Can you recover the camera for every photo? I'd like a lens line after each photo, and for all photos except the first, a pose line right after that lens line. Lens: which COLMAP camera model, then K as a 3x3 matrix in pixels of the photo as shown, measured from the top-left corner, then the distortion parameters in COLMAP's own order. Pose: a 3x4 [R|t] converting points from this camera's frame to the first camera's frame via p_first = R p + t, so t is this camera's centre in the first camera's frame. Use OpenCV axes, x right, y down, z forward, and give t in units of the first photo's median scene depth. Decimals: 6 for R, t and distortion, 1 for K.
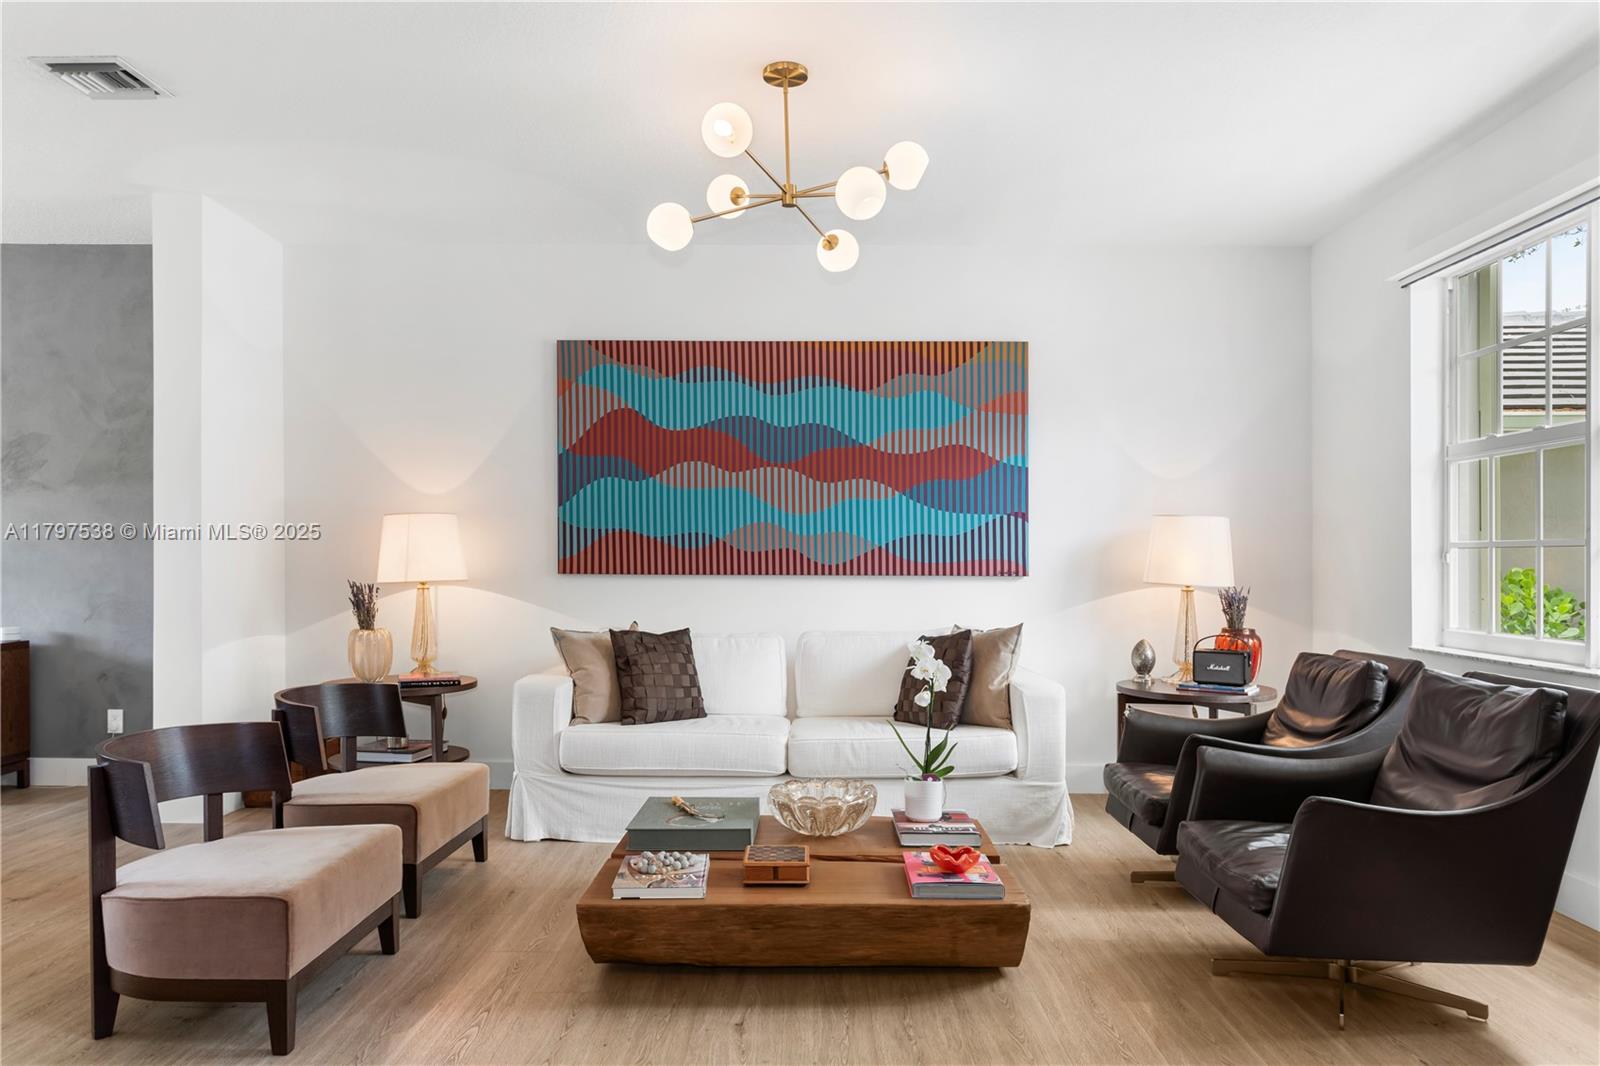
lens RADIAL K [[1143.7, 0, 800.0], [0, 1143.7, 533.0], [0, 0, 1]] dist [-0.001555, 0.001568]
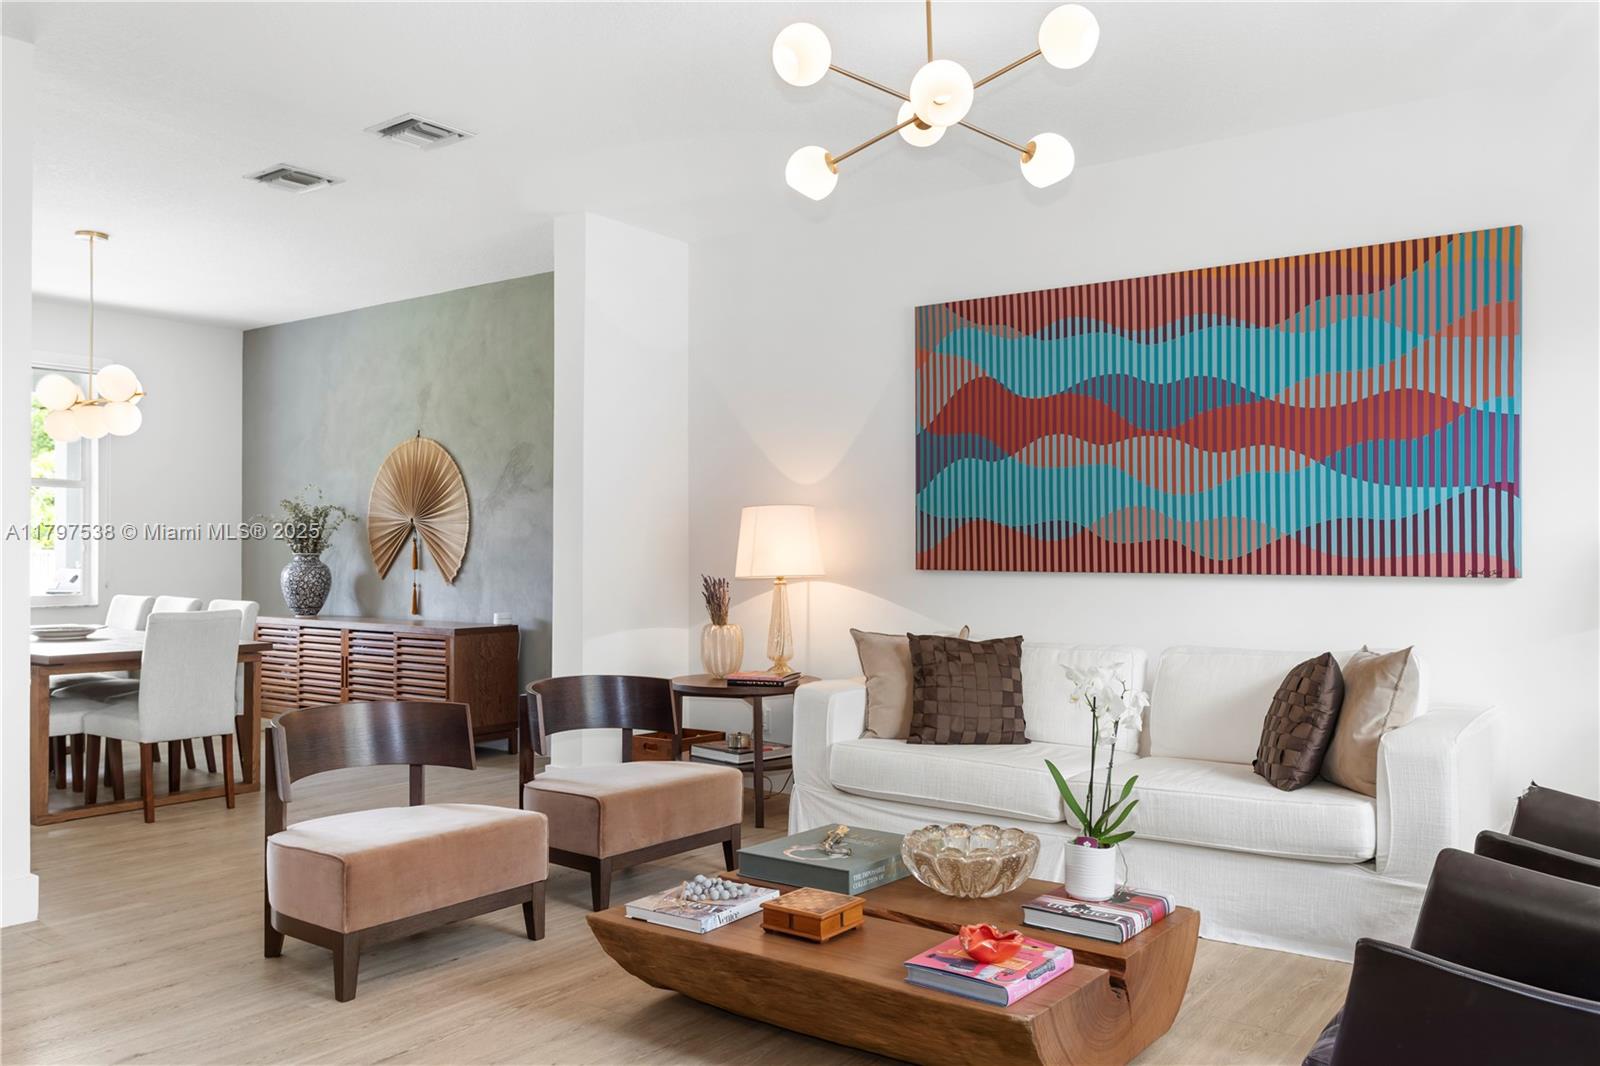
lens RADIAL K [[1314.2, 0, 800.0], [0, 1314.2, 533.0], [0, 0, 1]] dist [0.004746, 0.005312]
pose [[0.785742, -0.010695, -0.618462, 0.348658], [0.015323, 0.999880, 0.002176, 0.003550], [0.618364, -0.011186, 0.785812, 0.140422]]
